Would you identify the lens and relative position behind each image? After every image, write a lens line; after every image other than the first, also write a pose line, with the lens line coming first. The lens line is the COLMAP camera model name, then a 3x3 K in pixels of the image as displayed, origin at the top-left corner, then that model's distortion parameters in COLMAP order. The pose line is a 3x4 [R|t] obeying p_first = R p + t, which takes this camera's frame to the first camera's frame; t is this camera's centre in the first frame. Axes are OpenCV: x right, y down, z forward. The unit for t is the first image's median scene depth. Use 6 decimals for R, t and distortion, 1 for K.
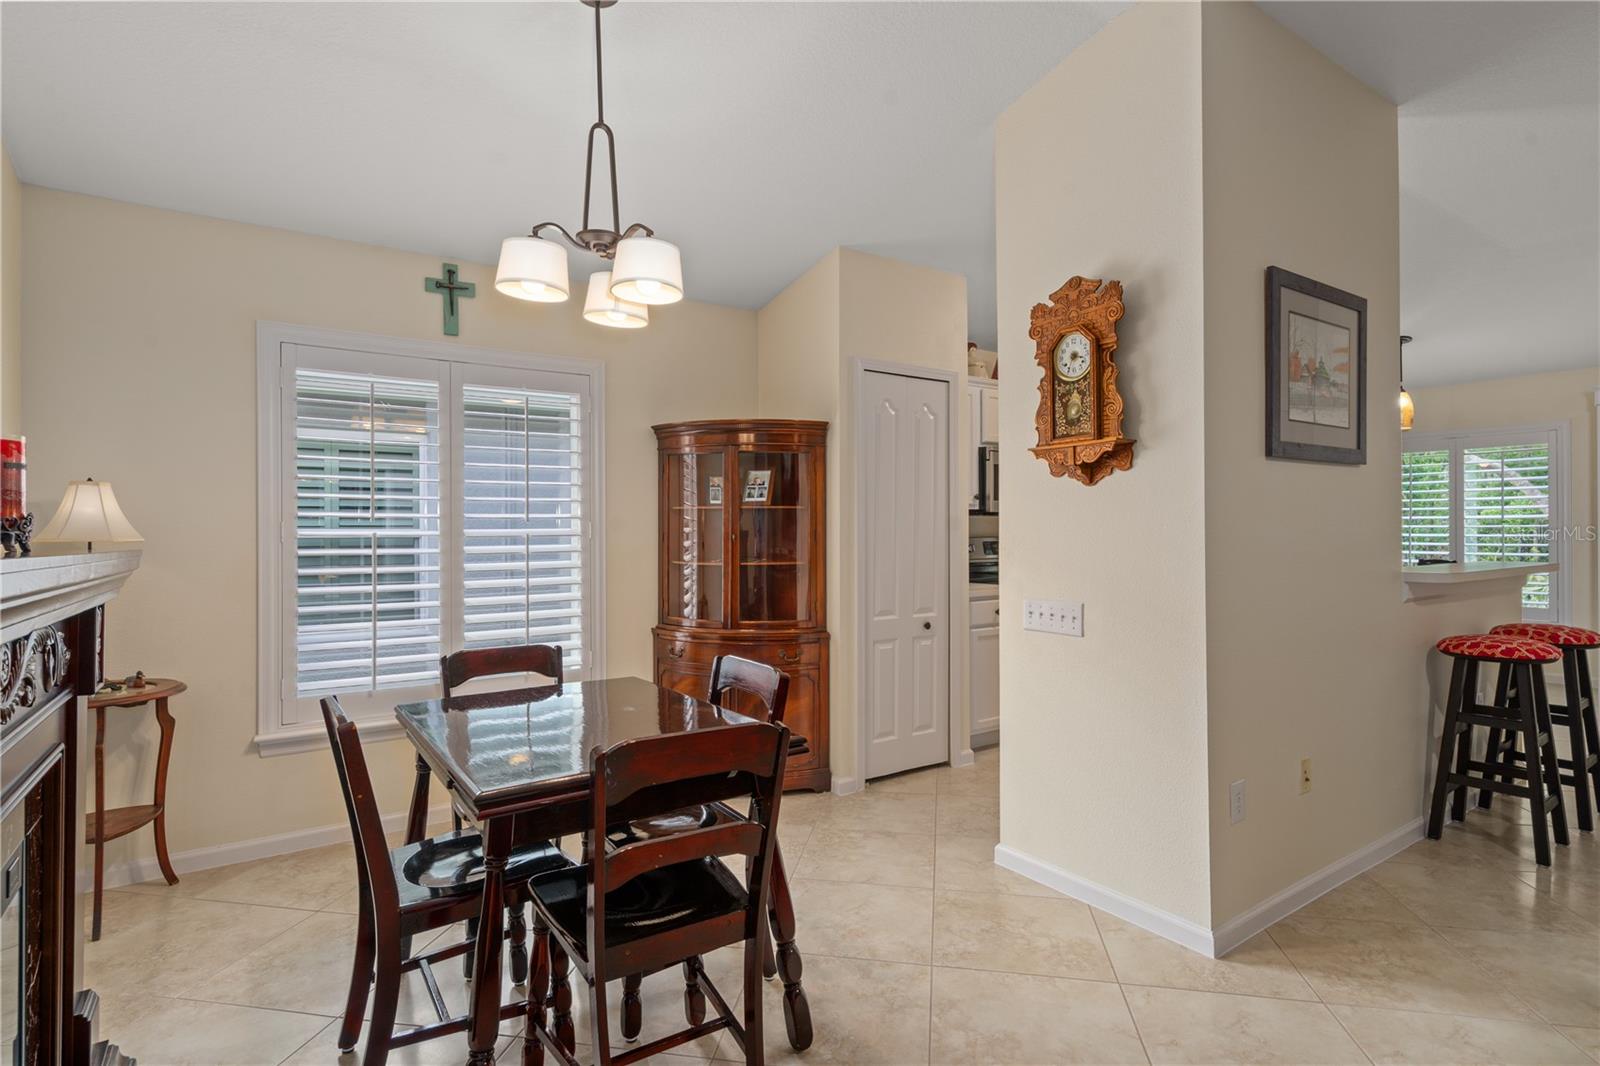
lens RADIAL K [[793.8, 0, 800.0], [0, 793.8, 533.0], [0, 0, 1]] dist [-0.000269, 0.000396]
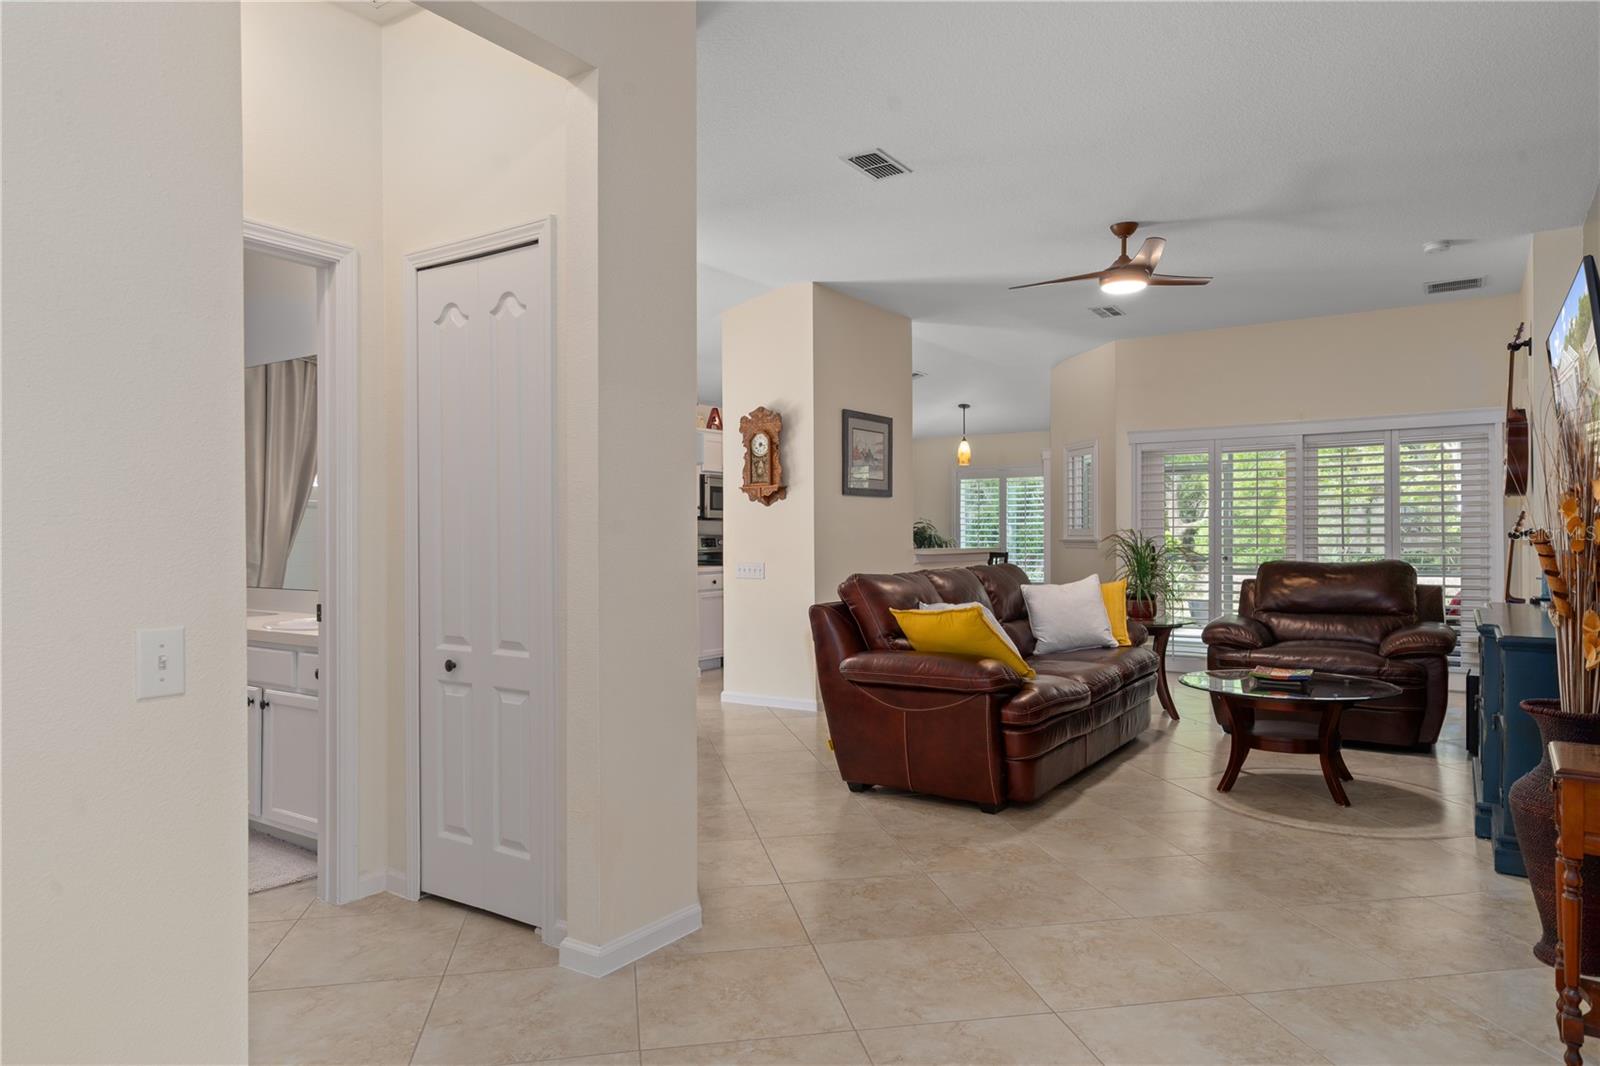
lens RADIAL K [[959.8, 0, 799.7], [0, 959.8, 538.8], [0, 0, 1]] dist [0.003888, 0.000776]
pose [[0.931319, 0.000900, 0.364203, -0.463140], [0.000133, 0.999996, -0.002811, 0.032913], [-0.364204, 0.002666, 0.931315, -1.345787]]
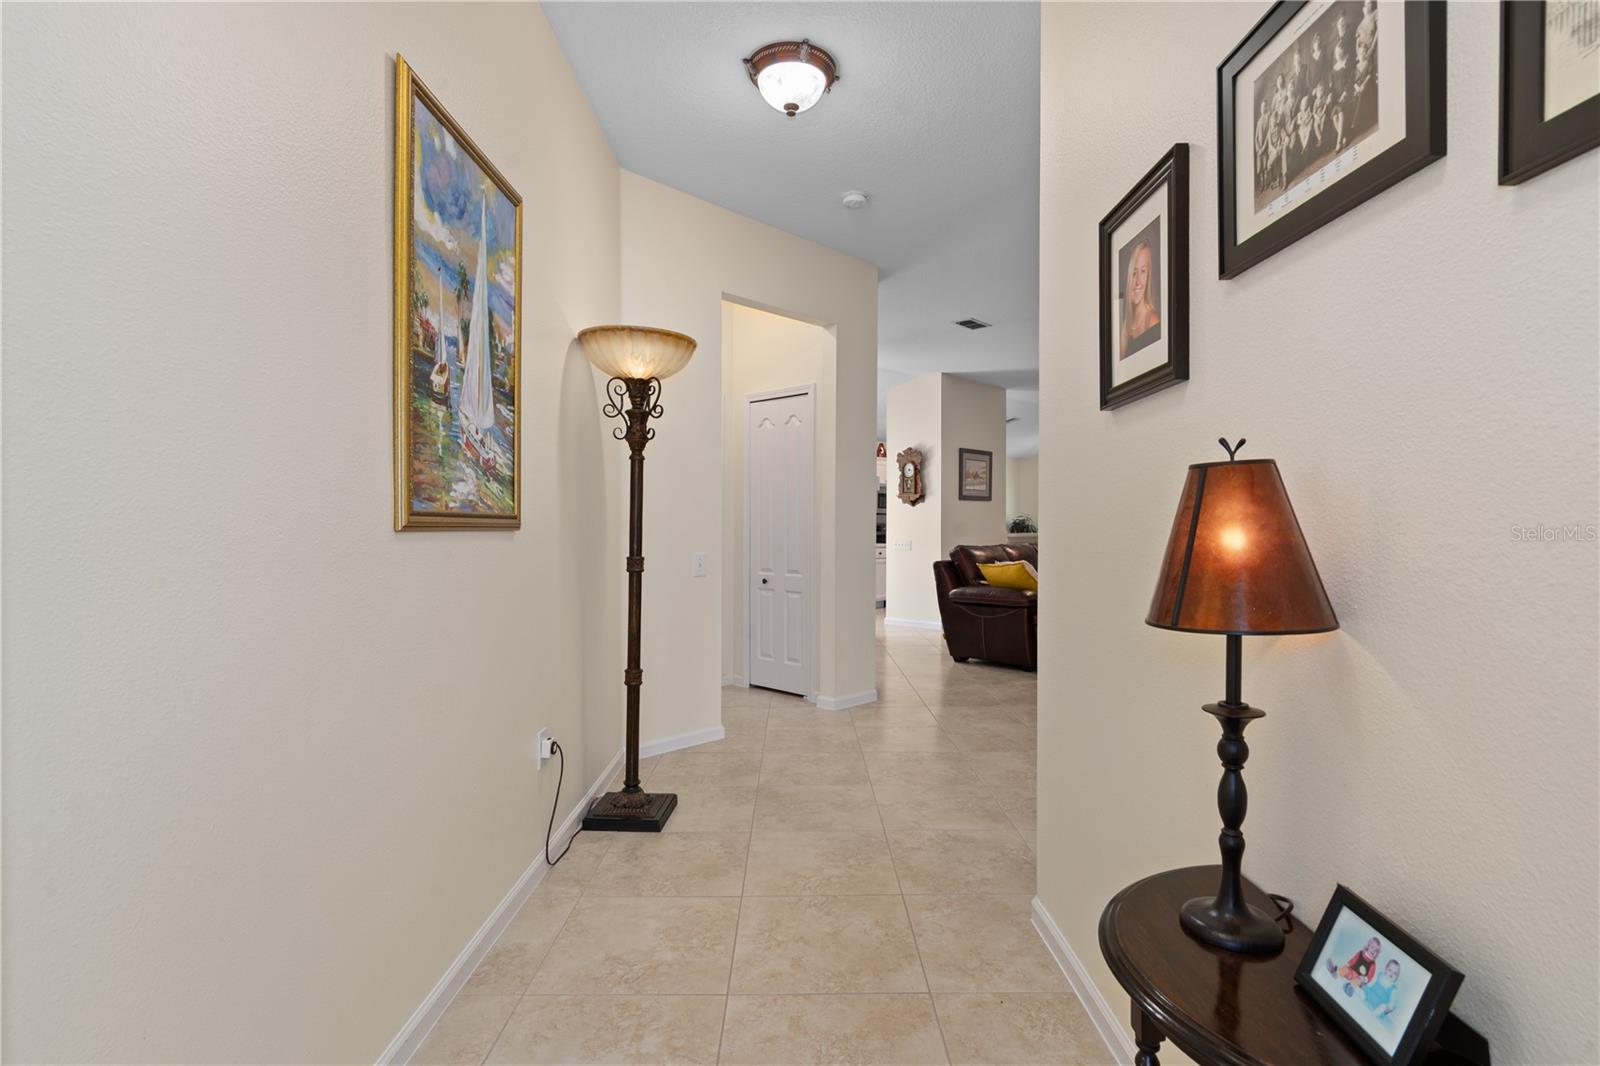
lens RADIAL K [[741.0, 0, 820.5], [0, 741.0, 526.9], [0, 0, 1]] dist [0.001252, 0.000312]
pose [[0.978624, 0.008168, 0.205495, -0.684473], [-0.007836, 0.999966, -0.002427, 0.040222], [-0.205508, 0.000764, 0.978655, -2.049078]]
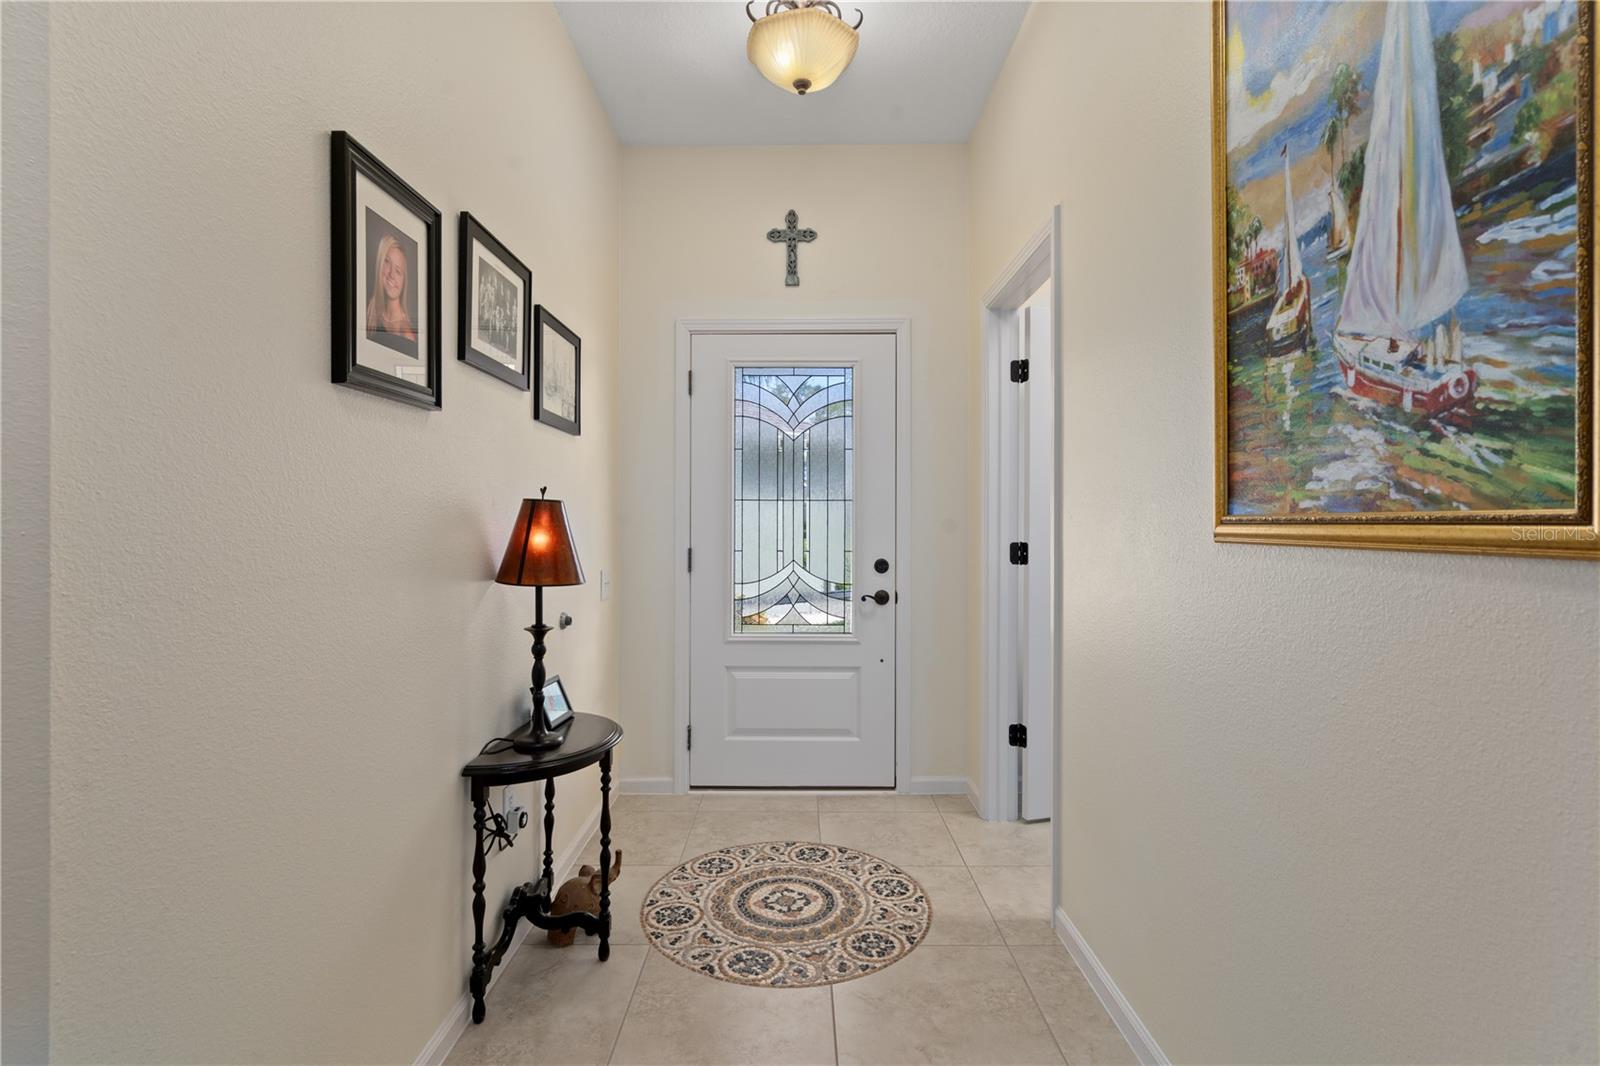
lens RADIAL K [[741.0, 0, 820.5], [0, 741.0, 526.9], [0, 0, 1]] dist [0.001252, 0.000312]
pose [[-0.976824, 0.005487, -0.213975, -0.530515], [0.004515, 0.999977, 0.005029, 0.030958], [0.213997, 0.003946, -0.976826, -1.031695]]
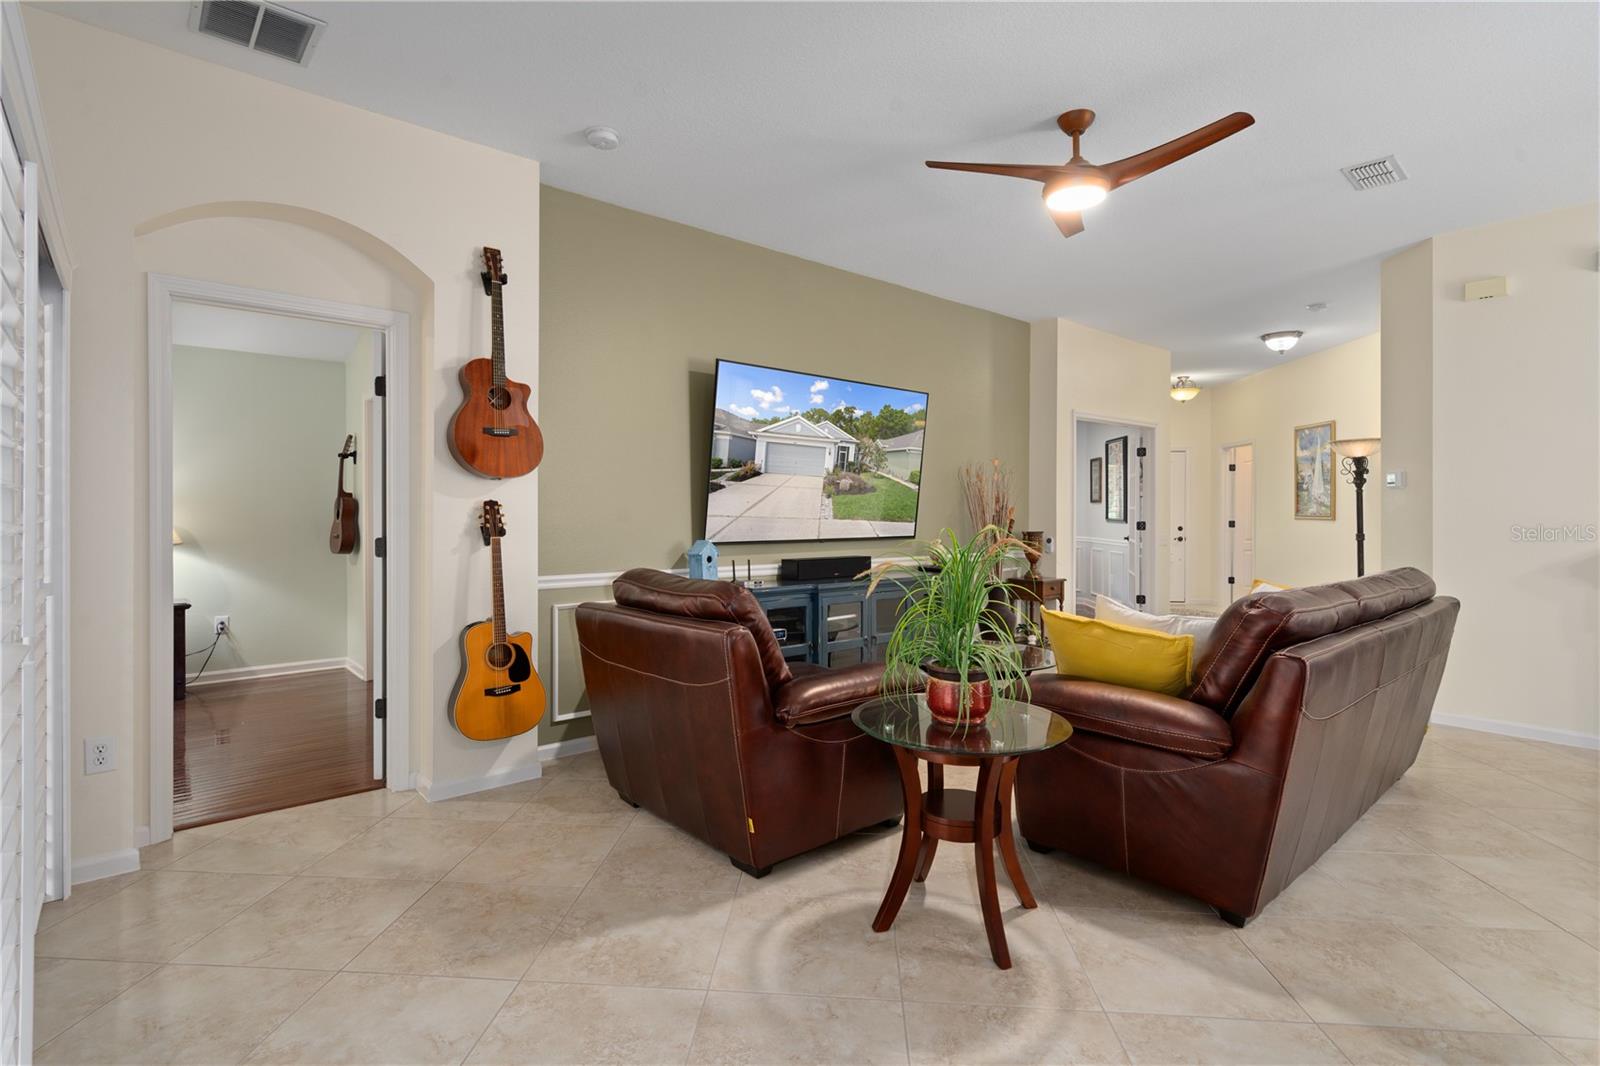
lens RADIAL K [[796.9, 0, 804.5], [0, 796.9, 512.7], [0, 0, 1]] dist [-0.000457, -0.000024]
pose [[-0.988616, 0.003032, -0.150433, 1.440748], [0.001834, 0.999965, 0.008102, -0.009660], [0.150452, 0.007734, -0.988587, 1.298961]]
